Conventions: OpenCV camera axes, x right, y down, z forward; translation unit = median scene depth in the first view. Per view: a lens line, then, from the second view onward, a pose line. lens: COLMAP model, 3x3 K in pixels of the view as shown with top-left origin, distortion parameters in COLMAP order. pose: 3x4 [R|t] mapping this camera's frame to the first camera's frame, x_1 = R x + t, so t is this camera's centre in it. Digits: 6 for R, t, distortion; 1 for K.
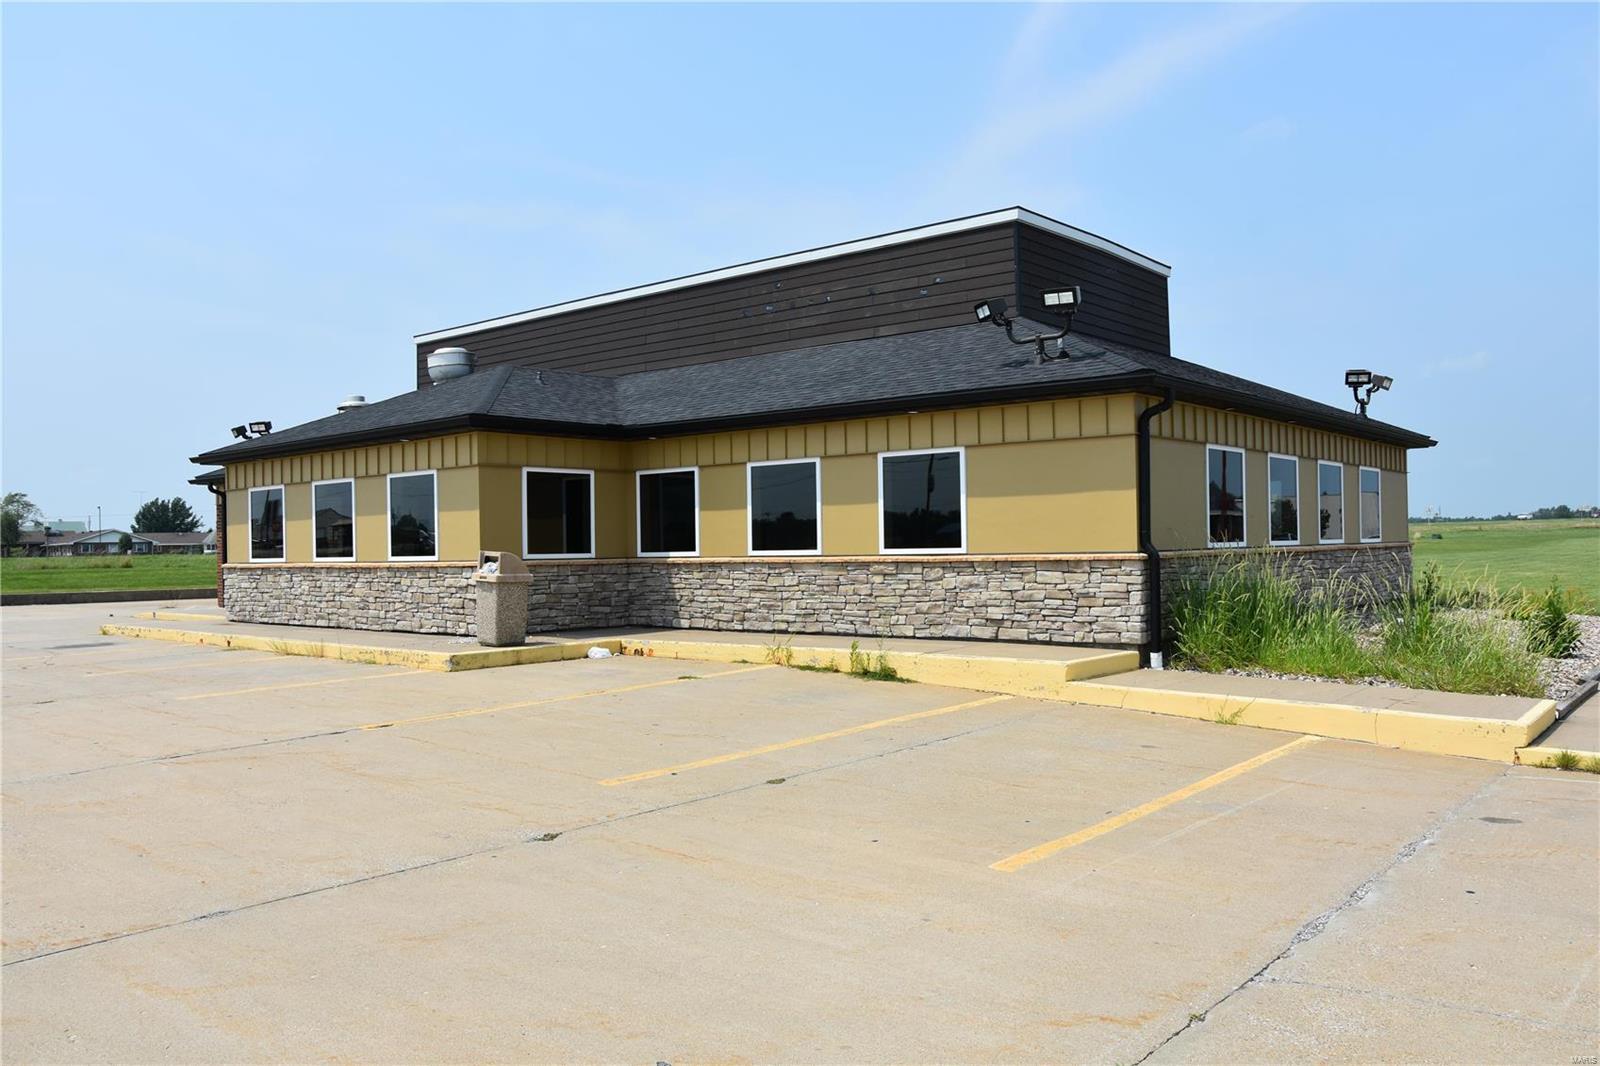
lens RADIAL K [[1243.9, 0, 806.1], [0, 1243.9, 541.1], [0, 0, 1]] dist [-0.121397, 0.007830]
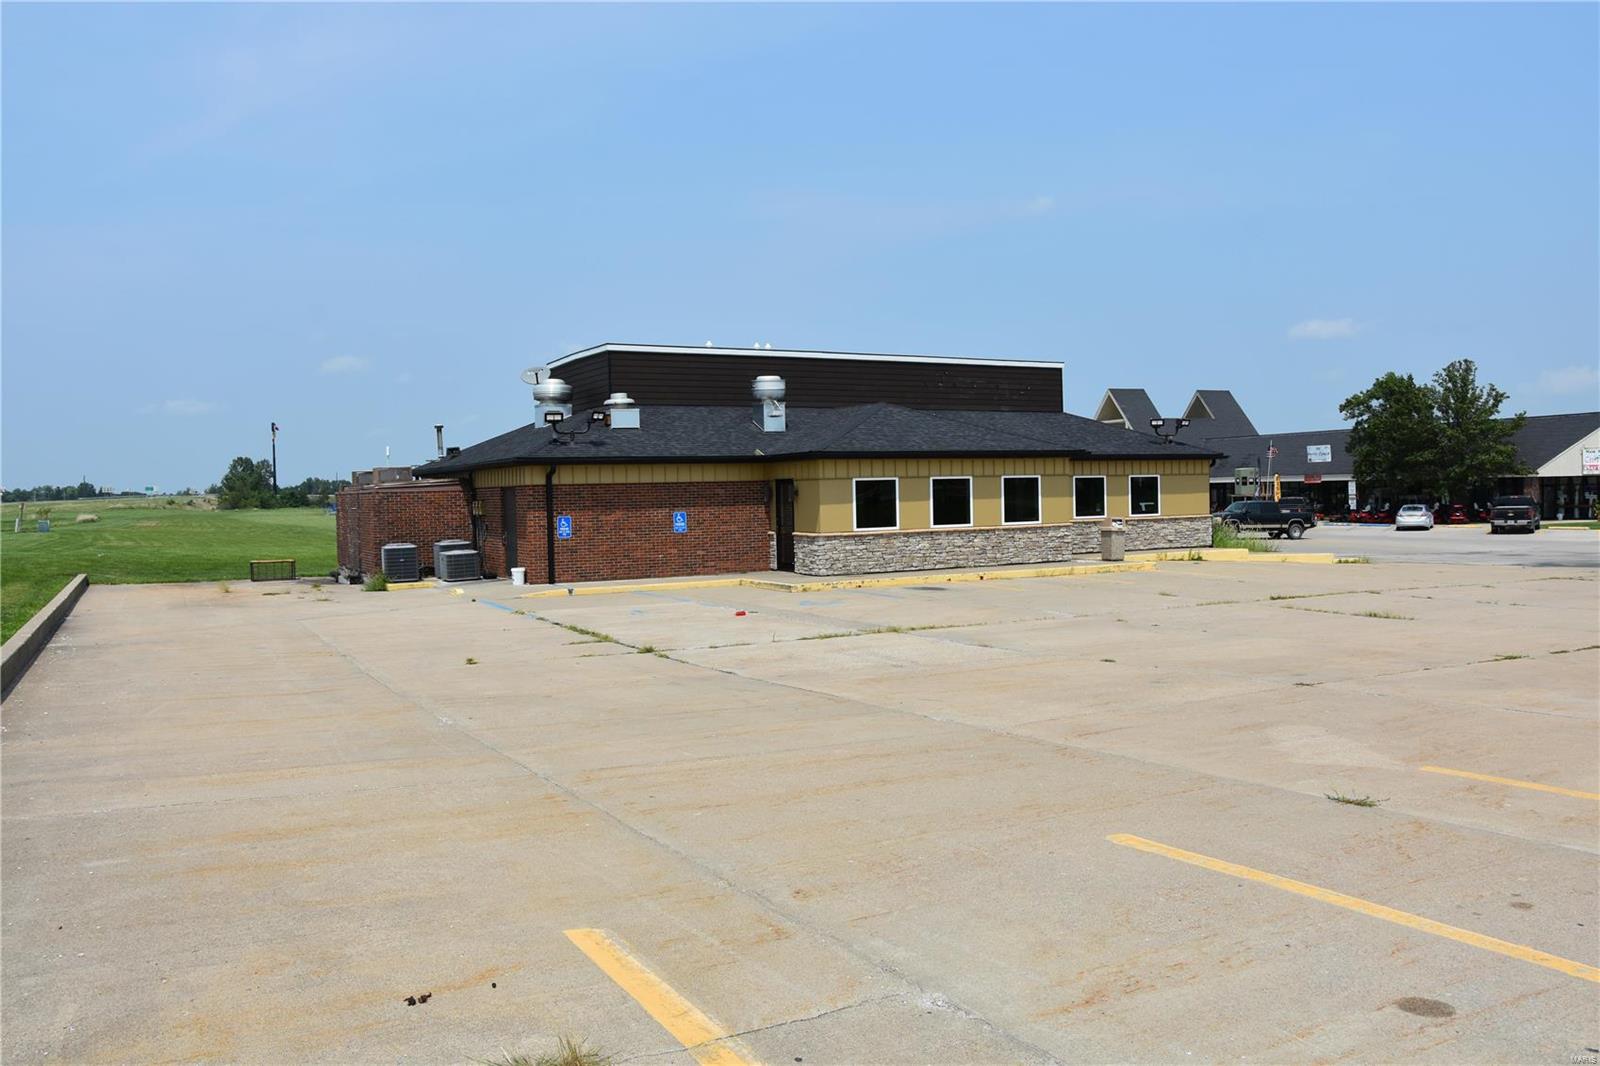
lens RADIAL K [[1243.9, 0, 806.1], [0, 1243.9, 541.1], [0, 0, 1]] dist [-0.121397, 0.007830]
pose [[0.372150, -0.028373, 0.927739, -2.108433], [0.011620, 0.999597, 0.025910, -0.010397], [-0.928100, 0.001138, 0.372330, 0.601215]]
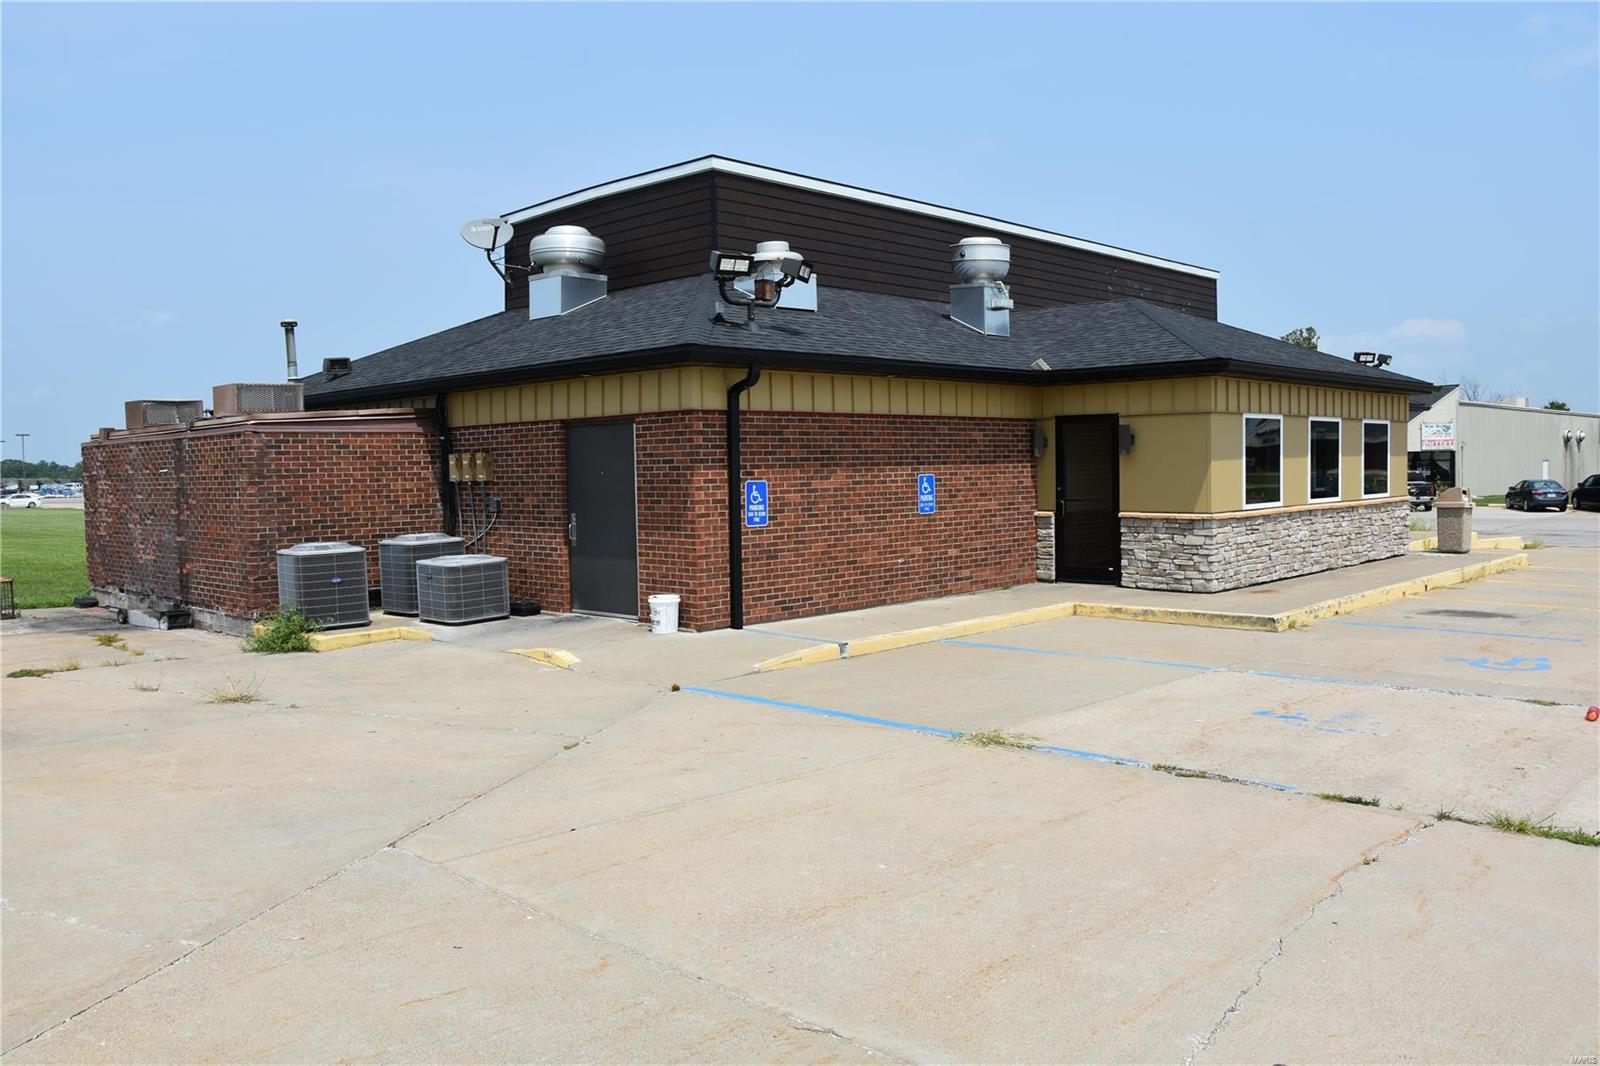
lens RADIAL K [[1243.9, 0, 806.1], [0, 1243.9, 541.1], [0, 0, 1]] dist [-0.121397, 0.007830]
pose [[0.078575, -0.044256, 0.995925, -1.464507], [0.013413, 0.998971, 0.043333, 0.000079], [-0.996818, 0.009954, 0.079088, 1.415383]]
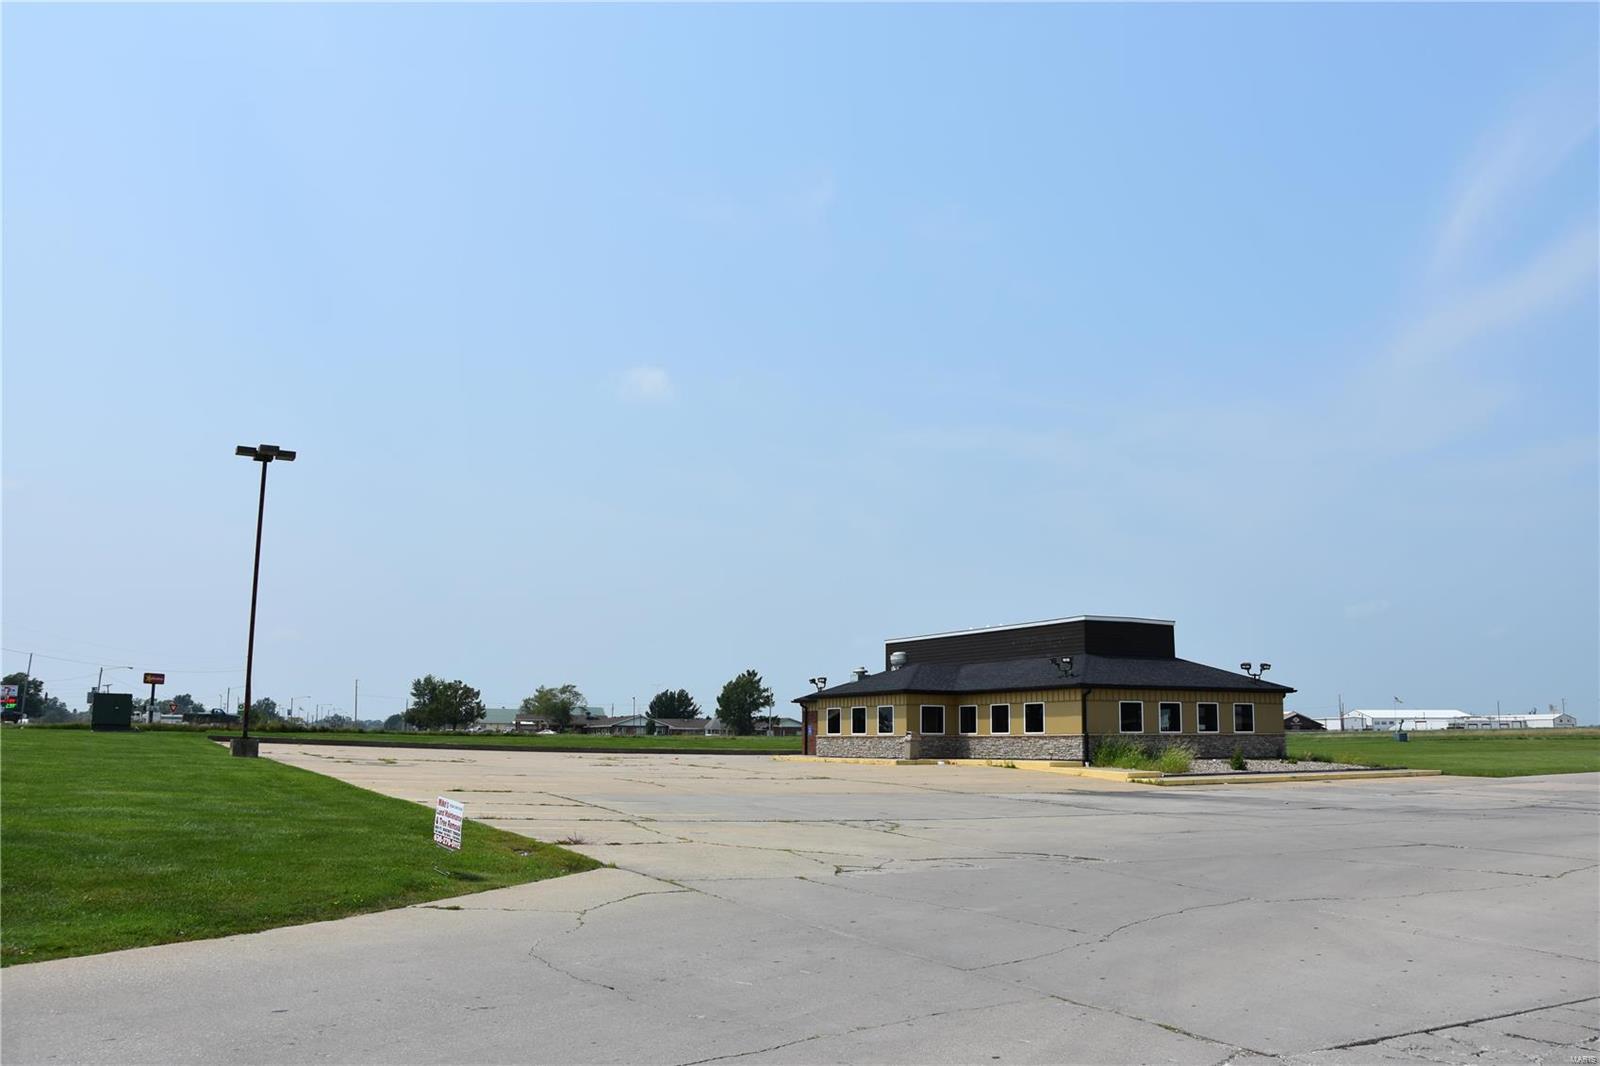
lens RADIAL K [[1243.9, 0, 806.1], [0, 1243.9, 541.1], [0, 0, 1]] dist [-0.121397, 0.007830]
pose [[0.934624, -0.034770, -0.353934, 0.601302], [-0.019840, 0.988562, -0.149505, 0.005489], [0.355084, 0.146753, 0.923244, -1.980907]]
